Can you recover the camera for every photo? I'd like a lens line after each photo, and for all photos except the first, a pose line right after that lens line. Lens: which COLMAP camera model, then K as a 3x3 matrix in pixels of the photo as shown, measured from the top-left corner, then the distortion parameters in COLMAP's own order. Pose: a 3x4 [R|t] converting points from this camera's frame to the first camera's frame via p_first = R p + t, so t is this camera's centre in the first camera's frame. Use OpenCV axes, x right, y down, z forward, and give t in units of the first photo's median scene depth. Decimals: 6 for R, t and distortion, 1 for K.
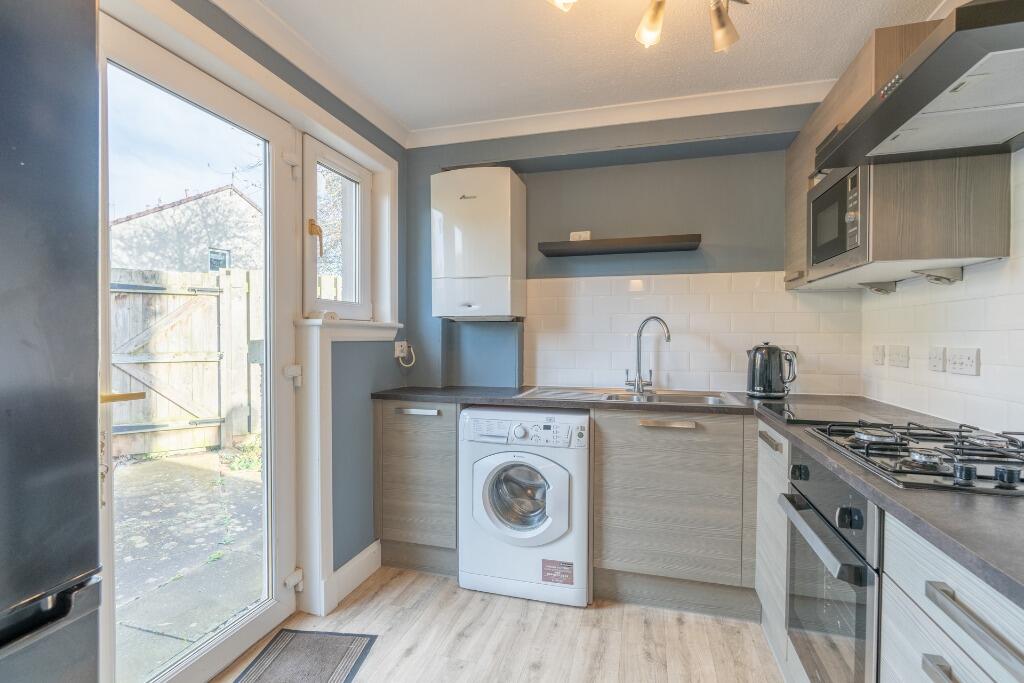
lens RADIAL K [[472.3, 0, 511.3], [0, 472.3, 343.5], [0, 0, 1]] dist [-0.009922, 0.000553]
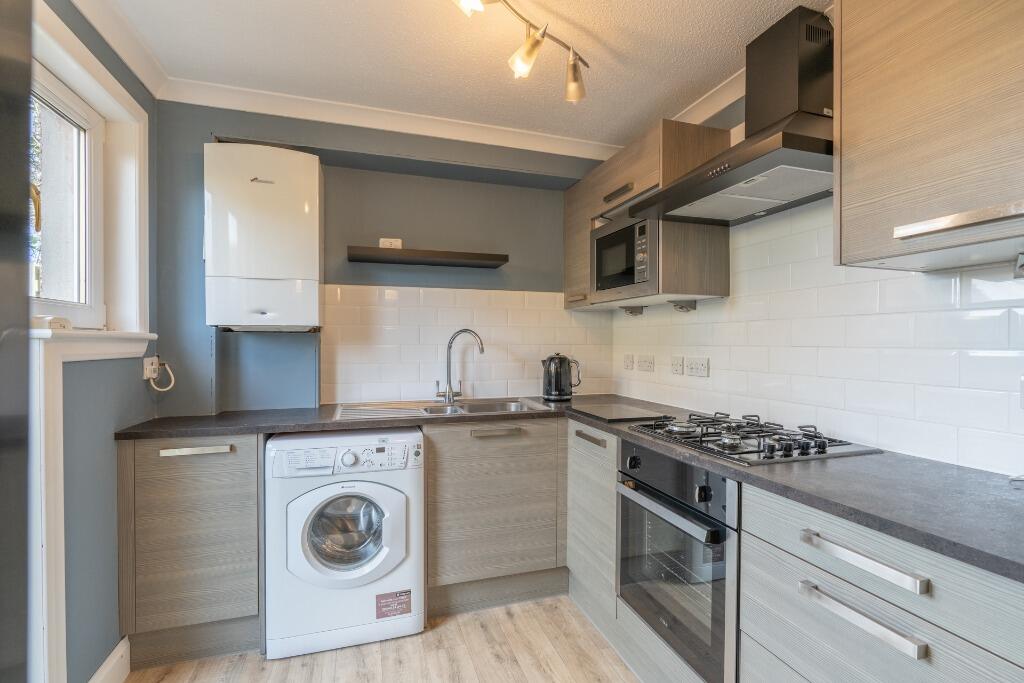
lens RADIAL K [[465.8, 0, 510.0], [0, 465.8, 345.5], [0, 0, 1]] dist [-0.009120, 0.000309]
pose [[0.830729, -0.005324, 0.556651, -0.214803], [0.008312, 0.999961, -0.002841, -0.020490], [-0.556615, 0.006987, 0.830741, 0.106191]]
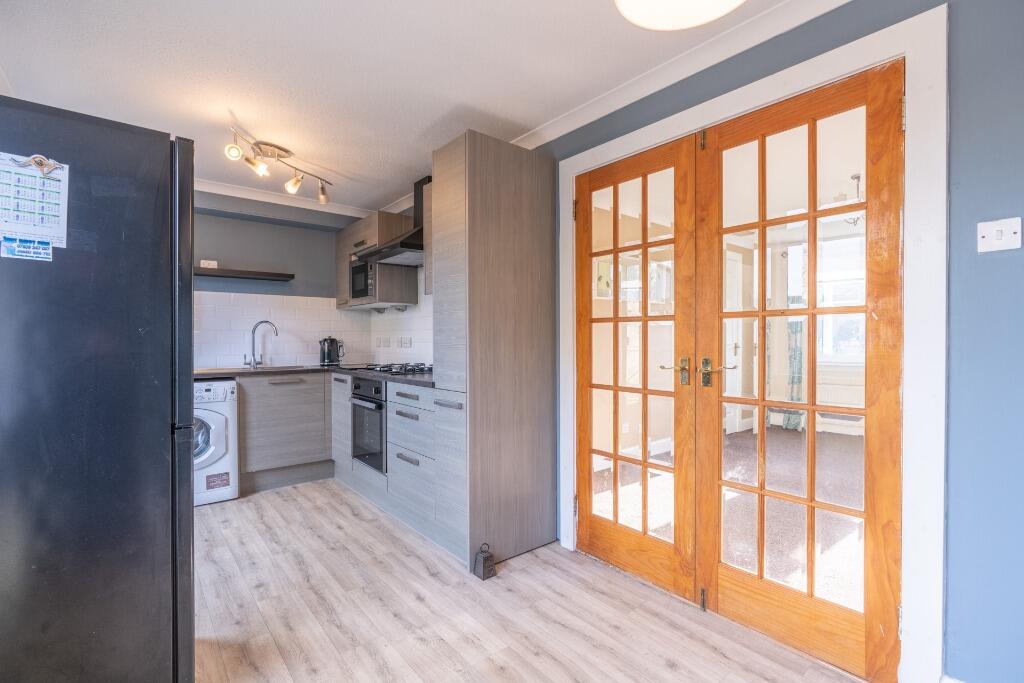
lens RADIAL K [[465.8, 0, 510.0], [0, 465.8, 345.5], [0, 0, 1]] dist [-0.009120, 0.000309]
pose [[0.570572, -0.014476, 0.821120, -0.604072], [0.017195, 0.999836, 0.005678, 0.037381], [-0.821068, 0.010879, 0.570727, -0.686560]]
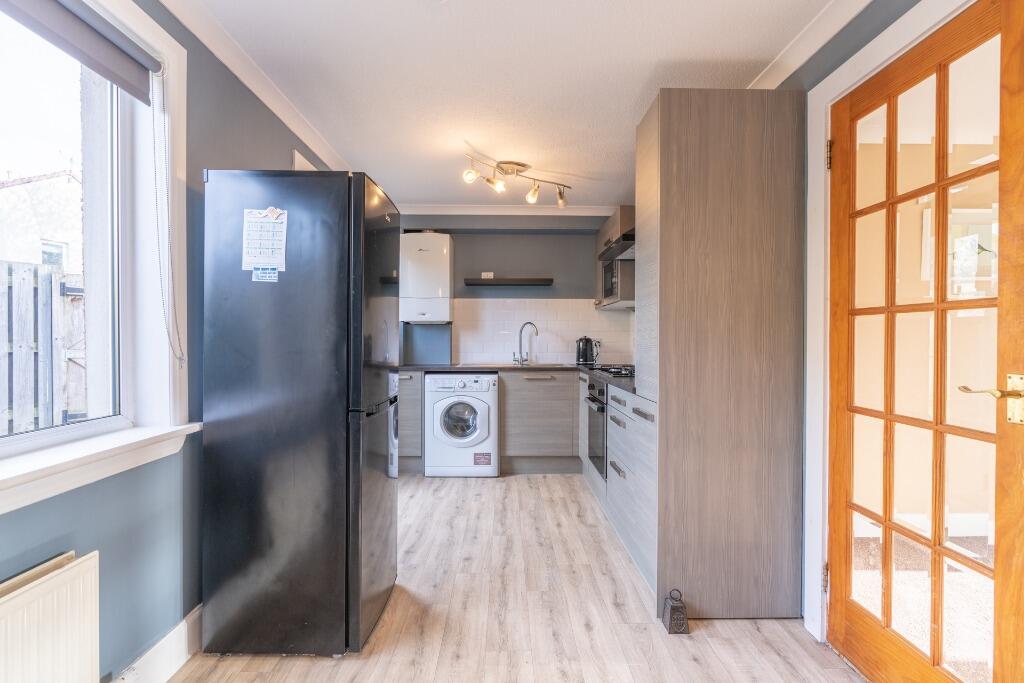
lens RADIAL K [[461.5, 0, 512.3], [0, 461.5, 343.8], [0, 0, 1]] dist [-0.003070, -0.000727]
pose [[0.957487, -0.003050, 0.288459, -0.307232], [0.004854, 0.999973, -0.005539, 0.039665], [-0.288434, 0.006704, 0.957476, -0.767951]]
